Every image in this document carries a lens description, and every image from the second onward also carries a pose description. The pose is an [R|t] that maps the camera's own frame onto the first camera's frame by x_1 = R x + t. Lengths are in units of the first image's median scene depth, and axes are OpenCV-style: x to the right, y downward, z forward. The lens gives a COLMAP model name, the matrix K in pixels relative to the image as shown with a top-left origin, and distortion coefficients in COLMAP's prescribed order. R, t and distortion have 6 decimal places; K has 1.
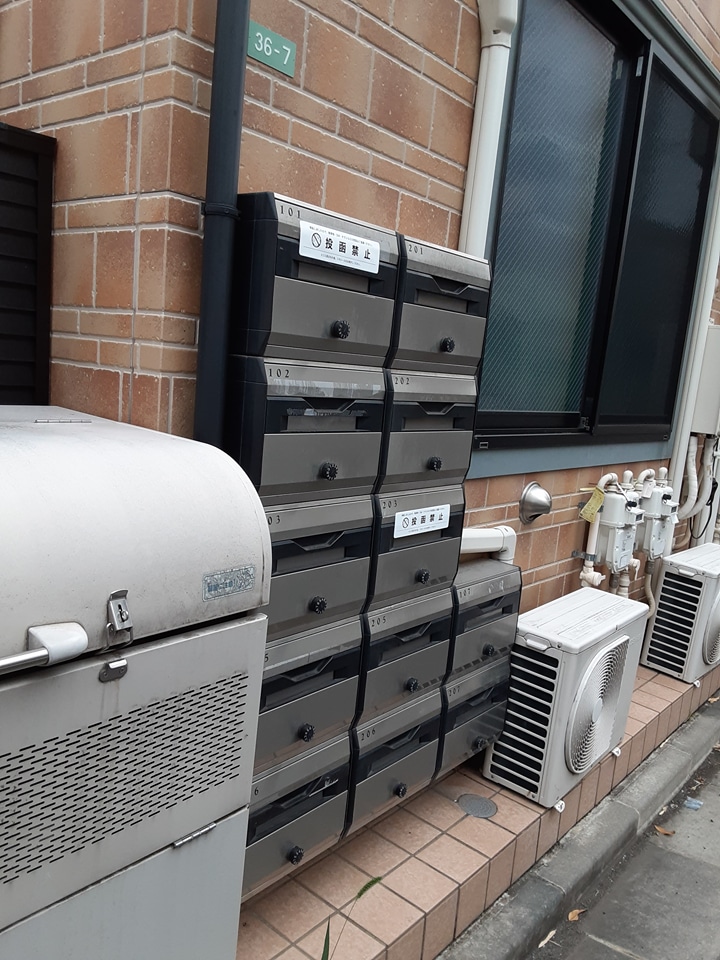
lens RADIAL K [[760.1, 0, 358.3], [0, 760.1, 478.9], [0, 0, 1]] dist [0.057119, -0.095554]
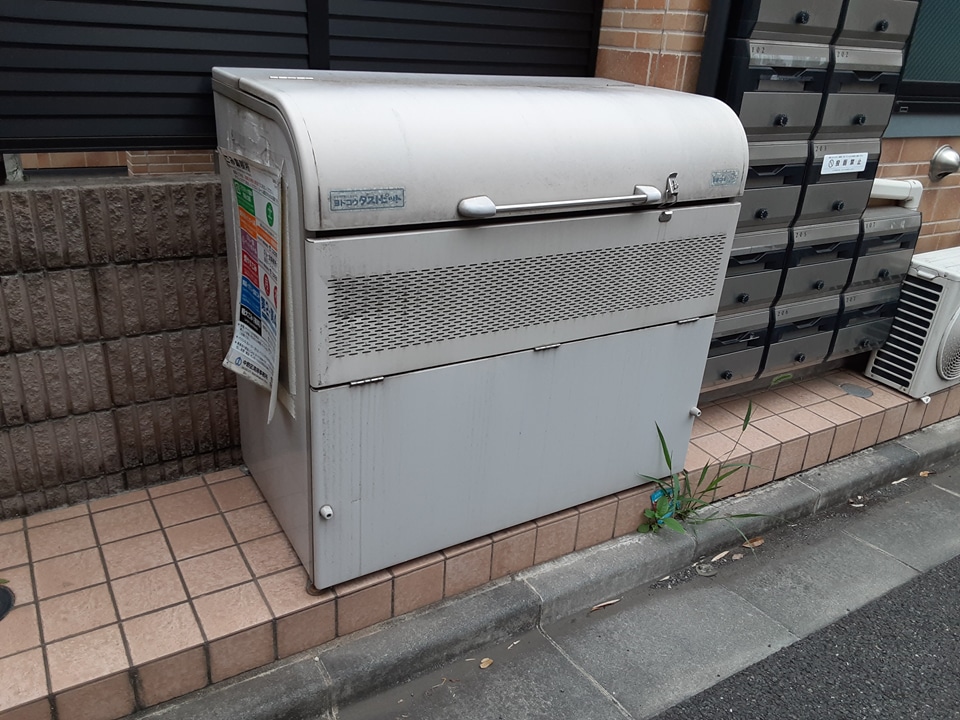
lens RADIAL K [[760.1, 0, 473.7], [0, 760.1, 360.7], [0, 0, 1]] dist [0.057119, -0.095554]
pose [[0.942591, 0.099209, -0.318873, -0.072396], [-0.021296, 0.970767, 0.239079, 0.088992], [0.333270, -0.218563, 0.917148, -0.591130]]
